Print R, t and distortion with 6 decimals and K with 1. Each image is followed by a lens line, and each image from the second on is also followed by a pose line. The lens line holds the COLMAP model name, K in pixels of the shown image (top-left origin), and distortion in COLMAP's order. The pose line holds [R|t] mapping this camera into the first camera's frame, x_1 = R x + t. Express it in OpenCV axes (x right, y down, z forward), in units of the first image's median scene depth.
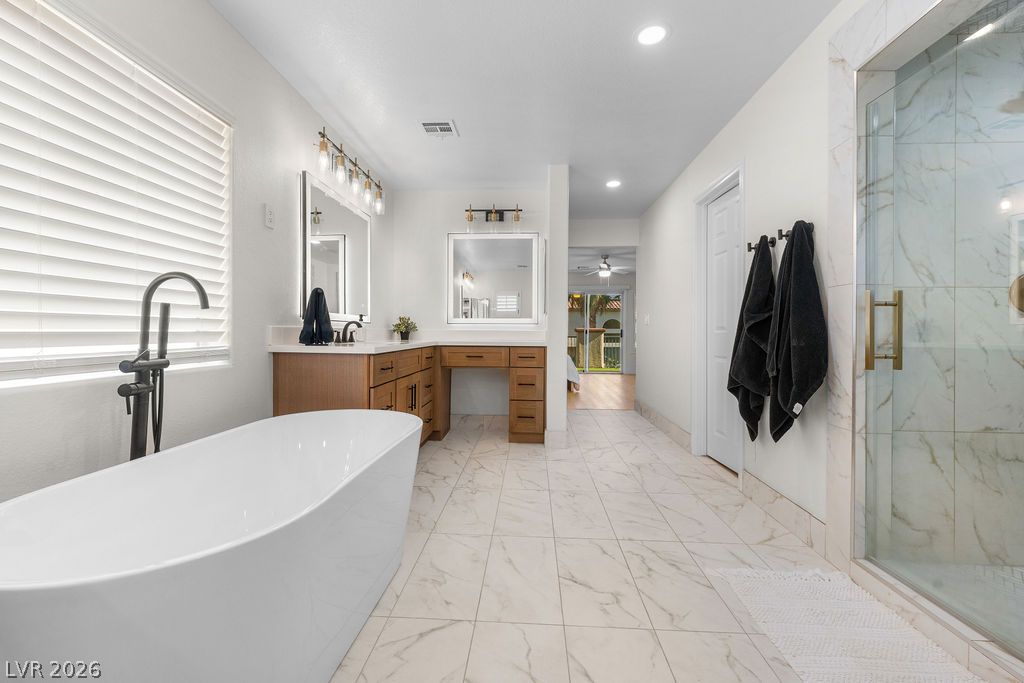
lens RADIAL K [[415.1, 0, 503.2], [0, 415.1, 331.8], [0, 0, 1]] dist [-0.001559, 0.000063]
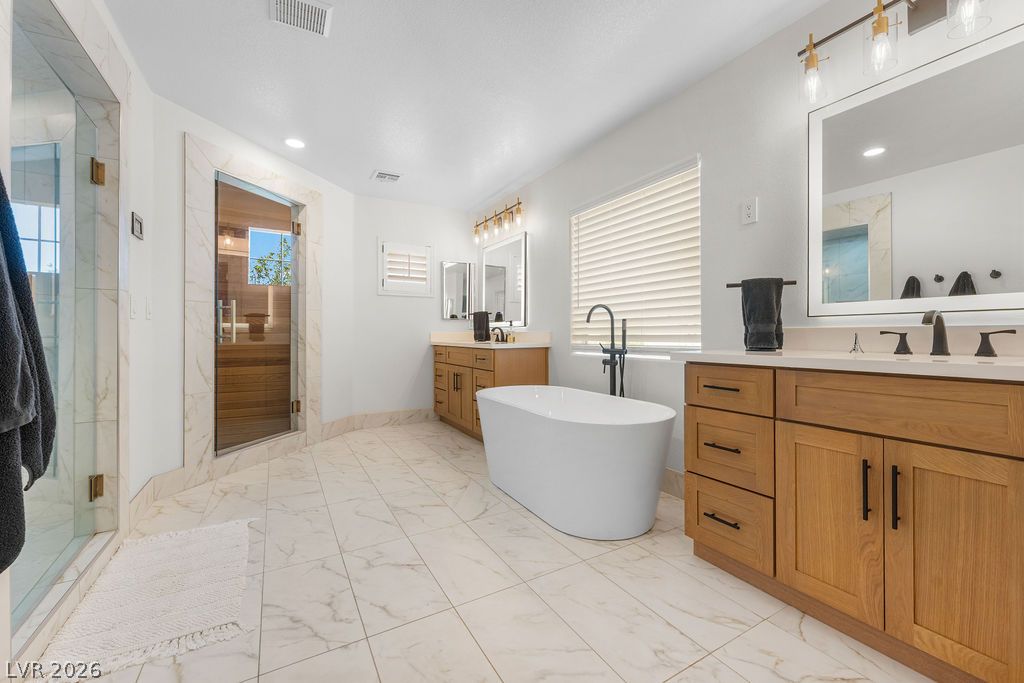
lens RADIAL K [[415.1, 0, 514.6], [0, 415.1, 334.0], [0, 0, 1]] dist [-0.001559, 0.000063]
pose [[-0.828624, -0.010211, -0.559712, 0.310506], [-0.006134, 0.999939, -0.009161, 0.008381], [0.559772, -0.004158, -0.828637, 1.148373]]
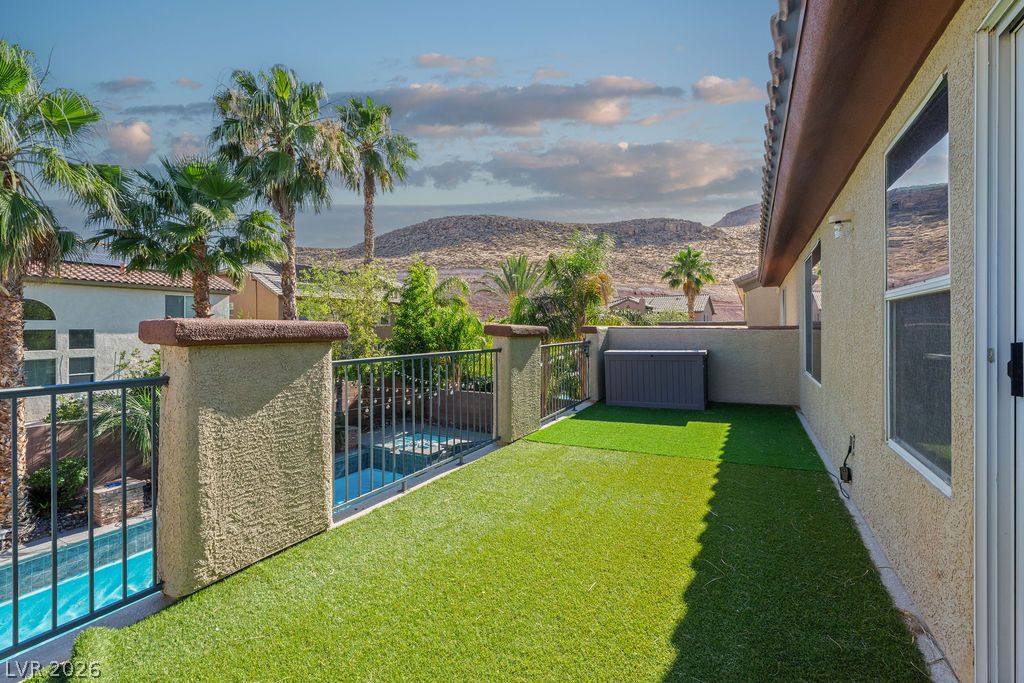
lens RADIAL K [[441.3, 0, 513.3], [0, 441.3, 331.1], [0, 0, 1]] dist [-0.002319, 0.000965]
pose [[0.397942, -0.009500, 0.917361, 0.382185], [-0.002983, 0.999928, 0.011649, -0.025553], [-0.917406, -0.007372, 0.397885, 3.758428]]
